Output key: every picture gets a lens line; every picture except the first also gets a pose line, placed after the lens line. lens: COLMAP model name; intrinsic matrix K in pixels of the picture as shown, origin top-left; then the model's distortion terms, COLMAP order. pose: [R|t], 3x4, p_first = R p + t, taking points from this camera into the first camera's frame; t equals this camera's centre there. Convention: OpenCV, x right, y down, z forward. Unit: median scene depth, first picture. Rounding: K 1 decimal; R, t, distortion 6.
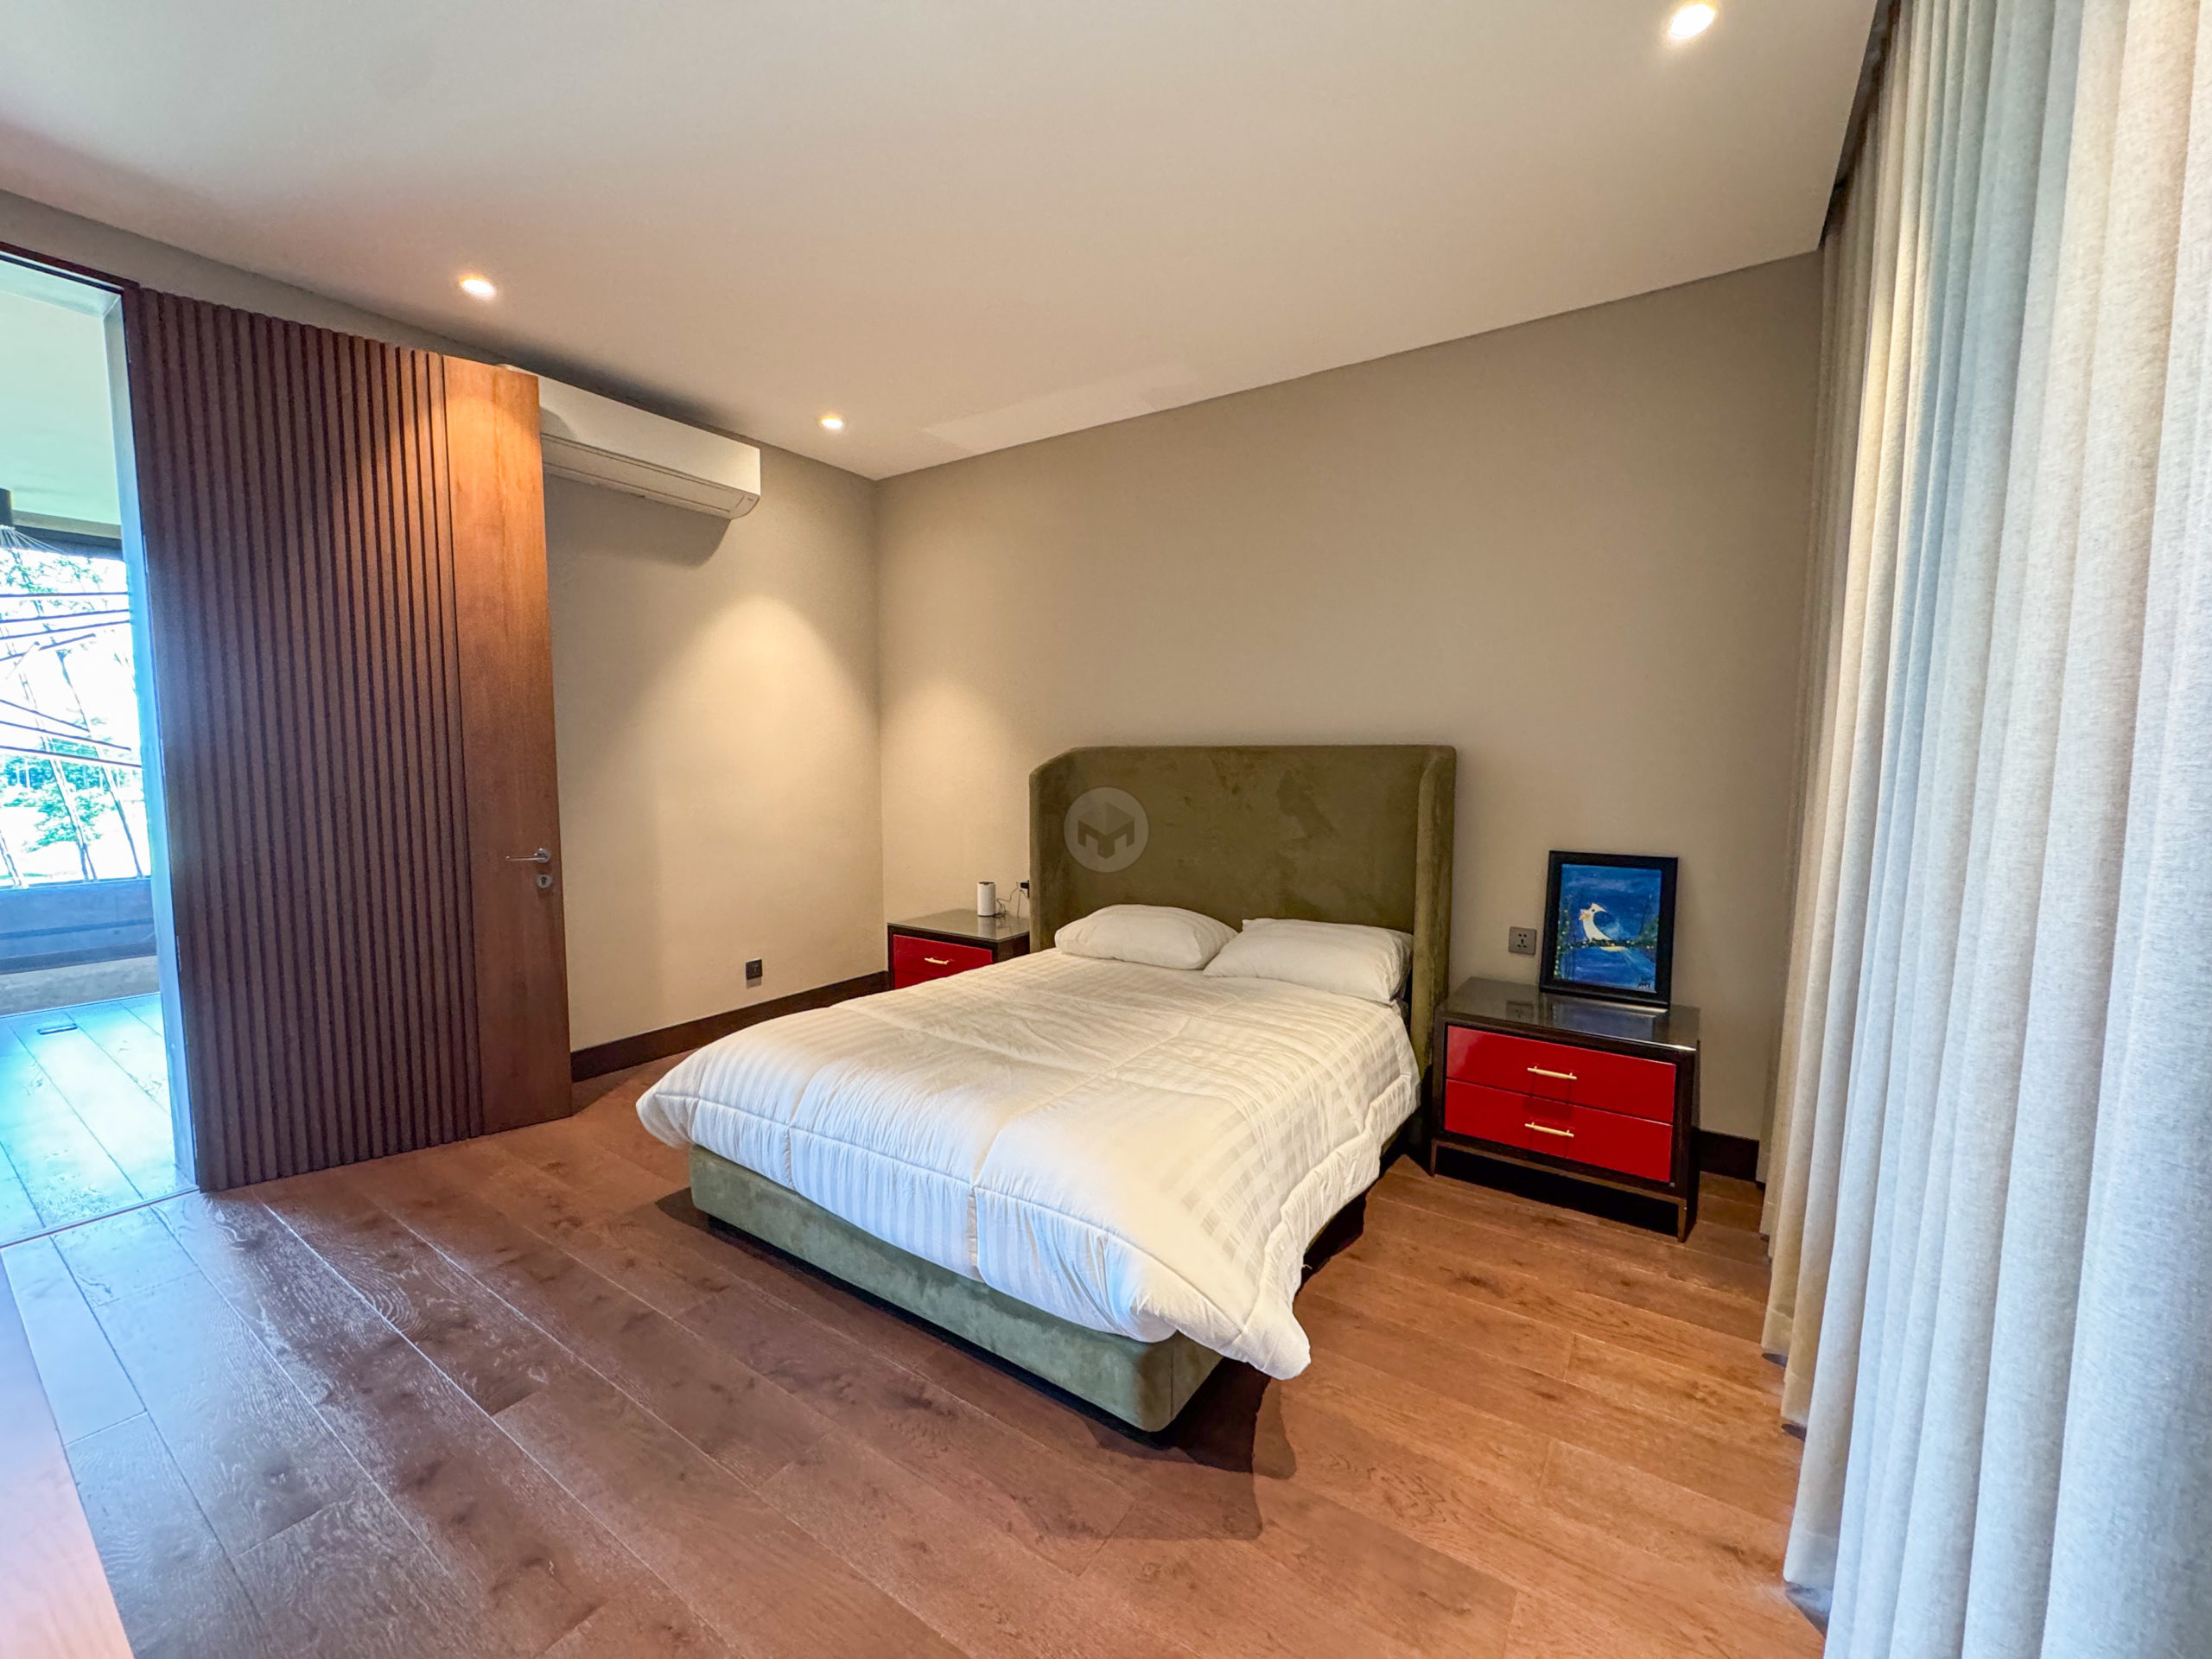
lens RADIAL K [[892.5, 0, 1094.4], [0, 892.5, 834.7], [0, 0, 1]] dist [0.000717, -0.000004]
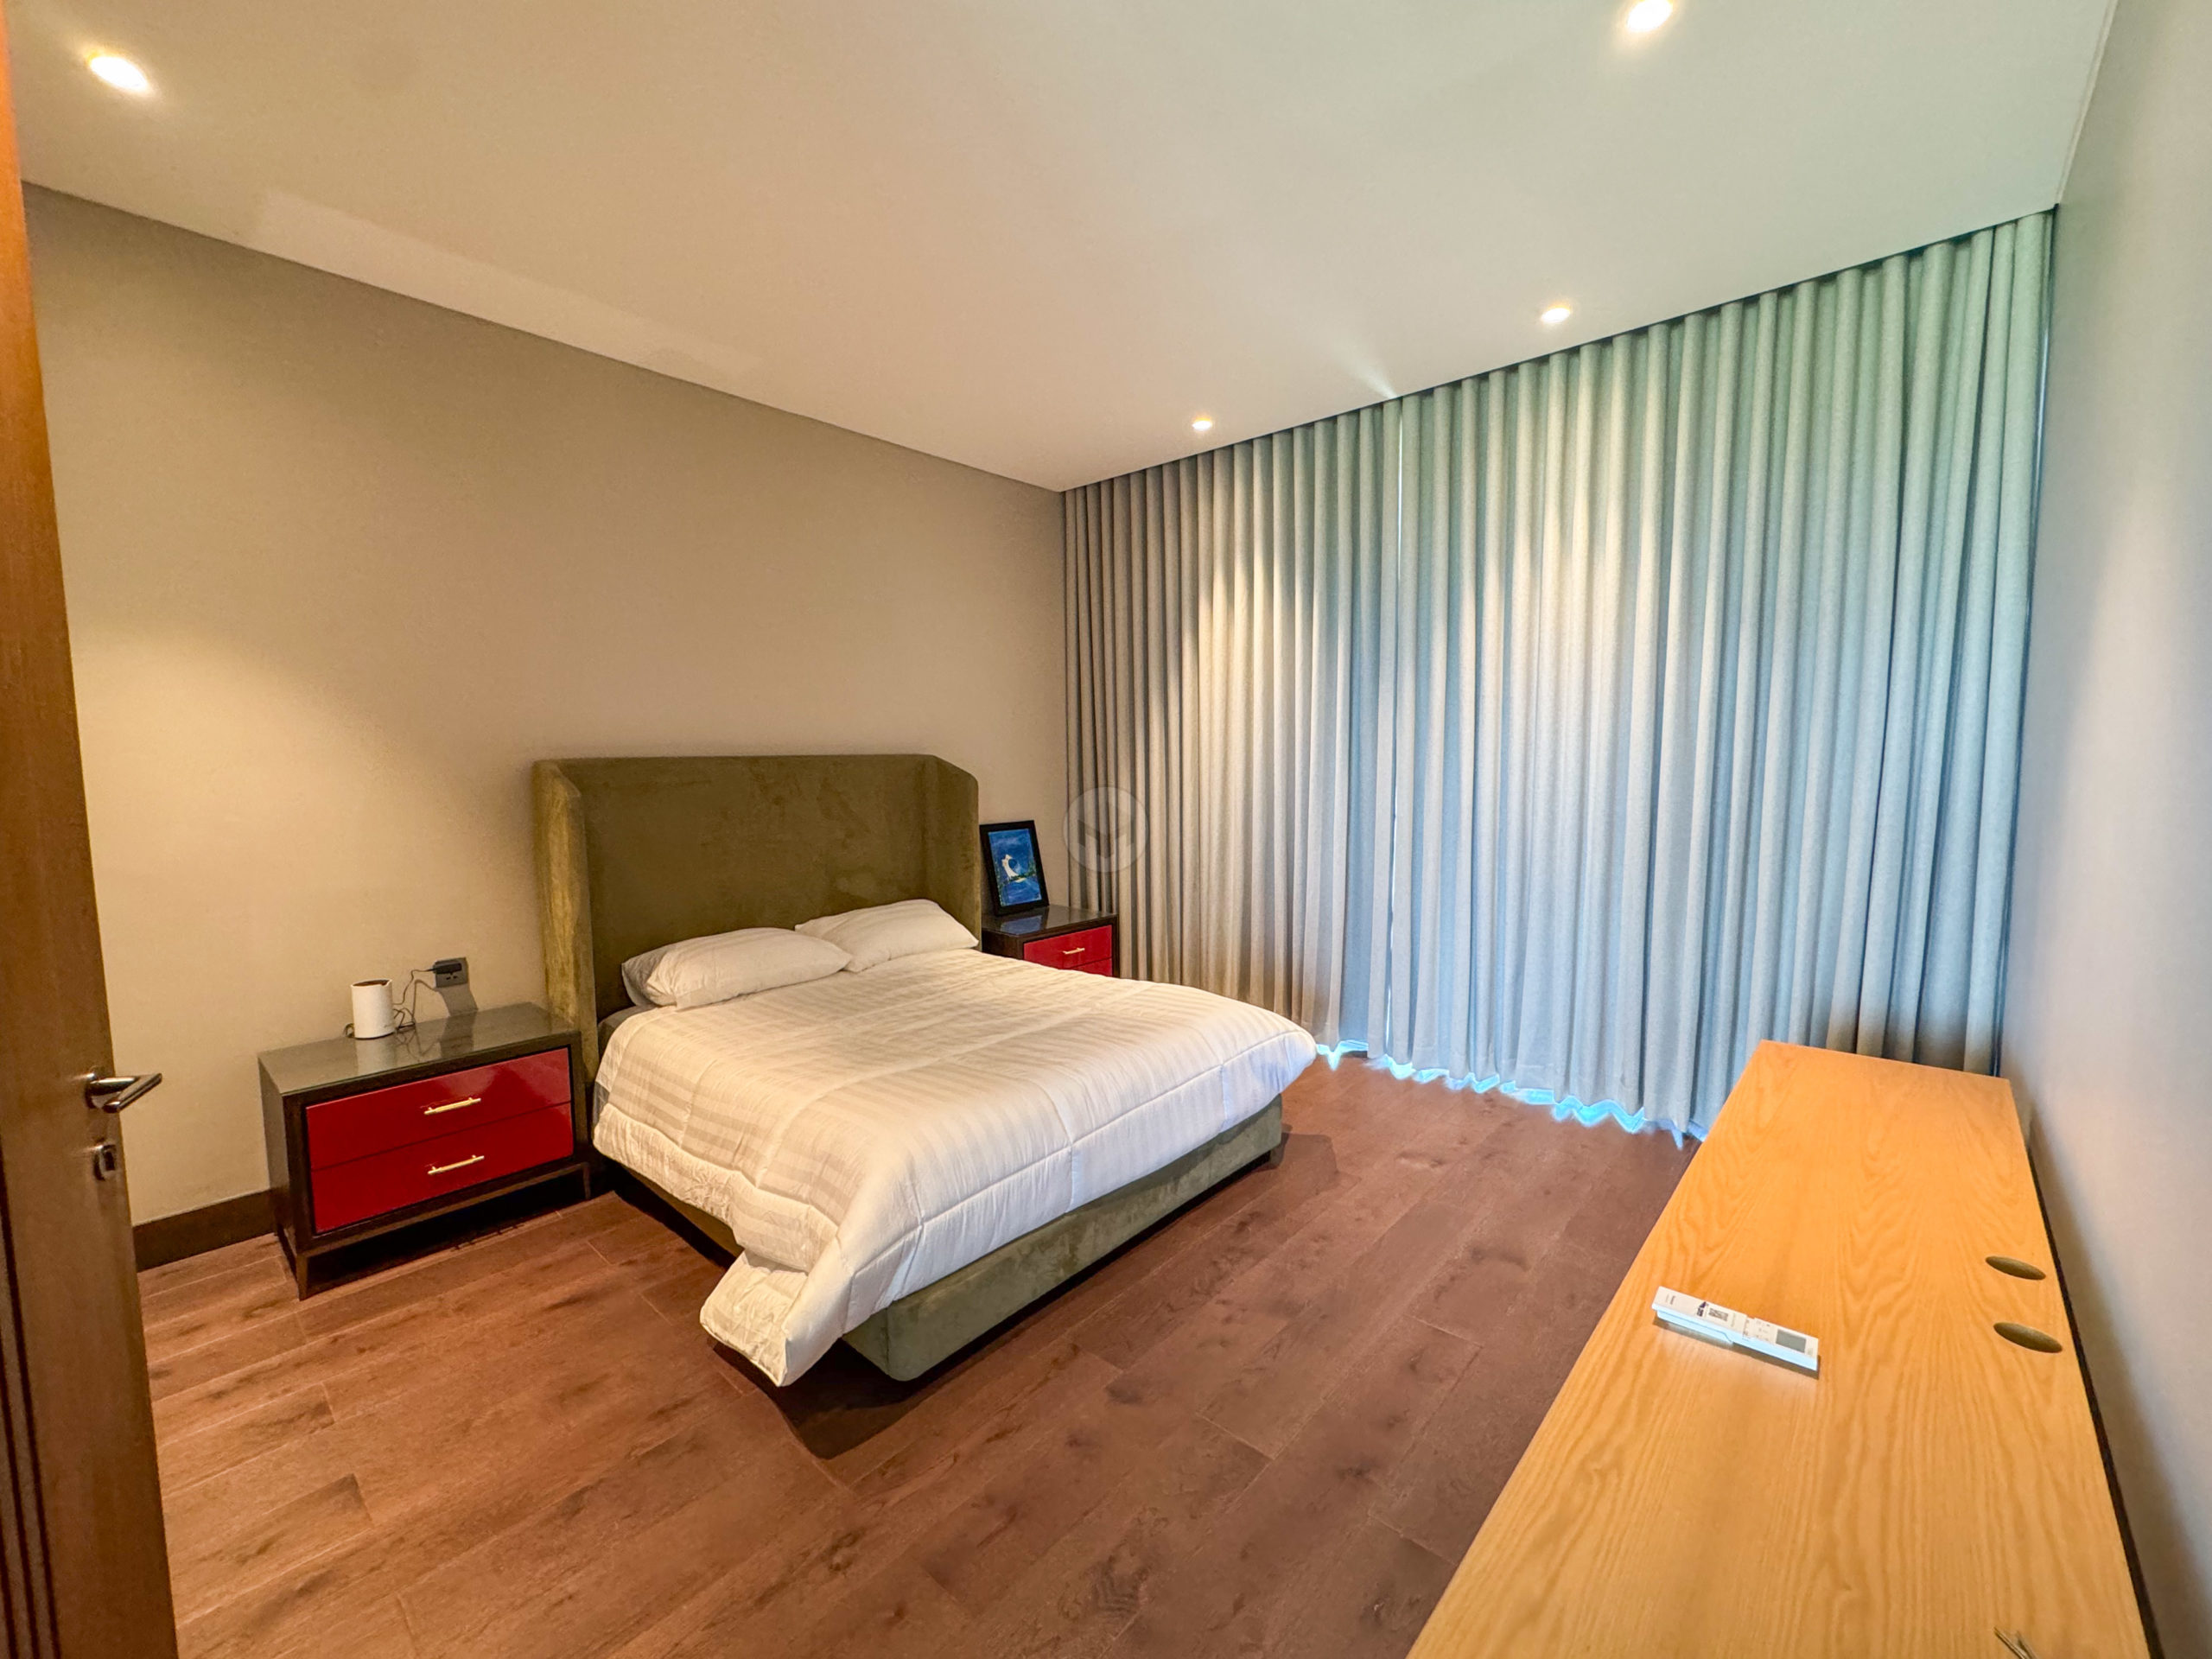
lens RADIAL K [[892.5, 0, 1100.5], [0, 892.5, 835.2], [0, 0, 1]] dist [0.000717, -0.000004]
pose [[0.132738, -0.094678, 0.986619, -0.991835], [0.099577, 0.991665, 0.081766, -0.071162], [-0.986137, 0.087391, 0.141059, 0.618050]]
